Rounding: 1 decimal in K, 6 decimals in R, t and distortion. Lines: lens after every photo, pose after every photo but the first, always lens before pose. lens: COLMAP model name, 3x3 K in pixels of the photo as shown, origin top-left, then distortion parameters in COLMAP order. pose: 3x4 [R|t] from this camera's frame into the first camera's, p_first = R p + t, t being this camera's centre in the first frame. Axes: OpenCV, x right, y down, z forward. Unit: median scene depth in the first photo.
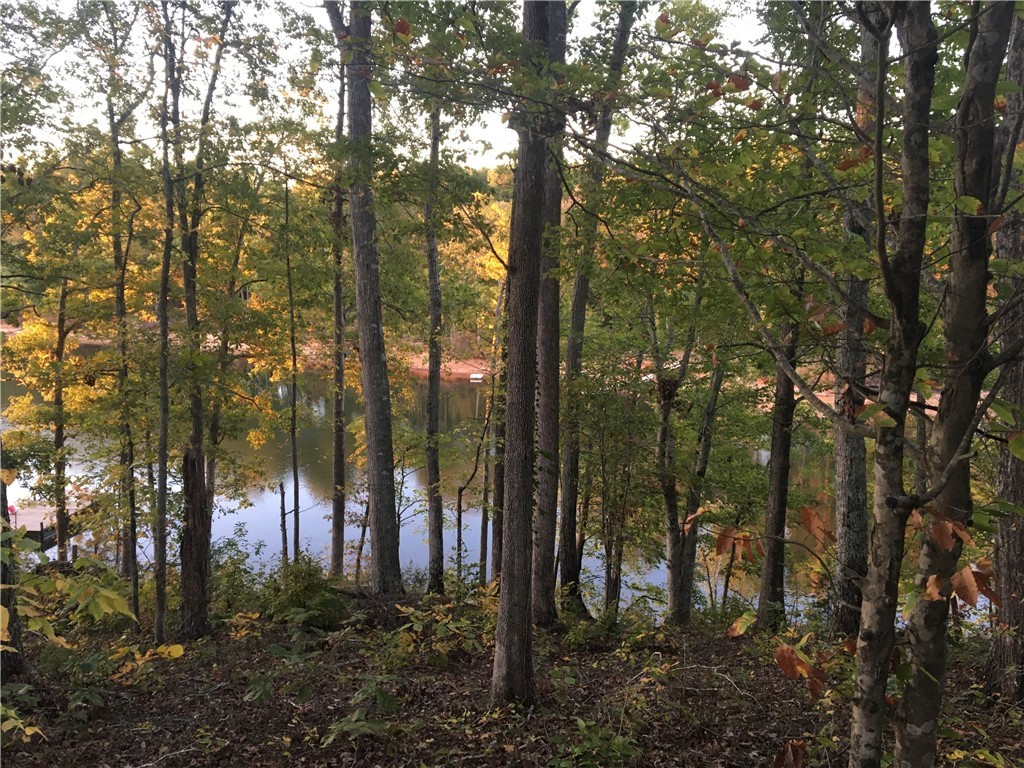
lens RADIAL K [[788.7, 0, 499.6], [0, 788.7, 383.4], [0, 0, 1]] dist [0.000469, -0.038654]
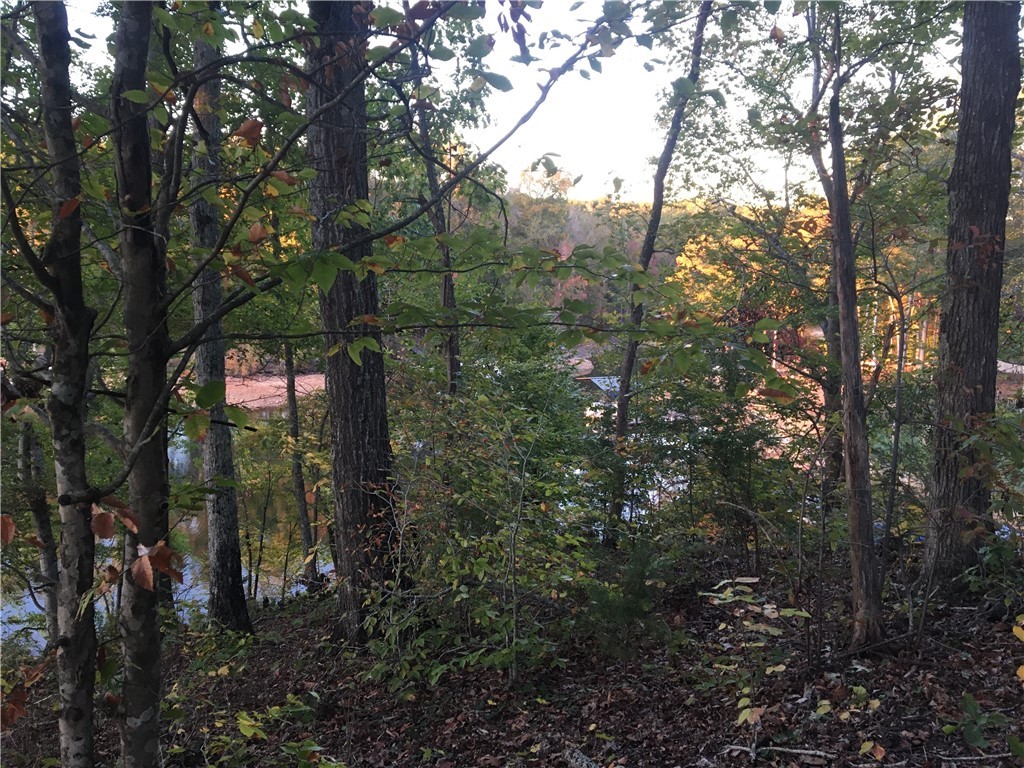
lens RADIAL K [[788.7, 0, 499.6], [0, 788.7, 383.4], [0, 0, 1]] dist [0.000469, -0.038654]
pose [[0.762765, -0.075883, 0.642208, 0.283975], [0.068562, 0.996984, 0.036371, 0.011844], [-0.643031, 0.016288, 0.765667, -0.064848]]
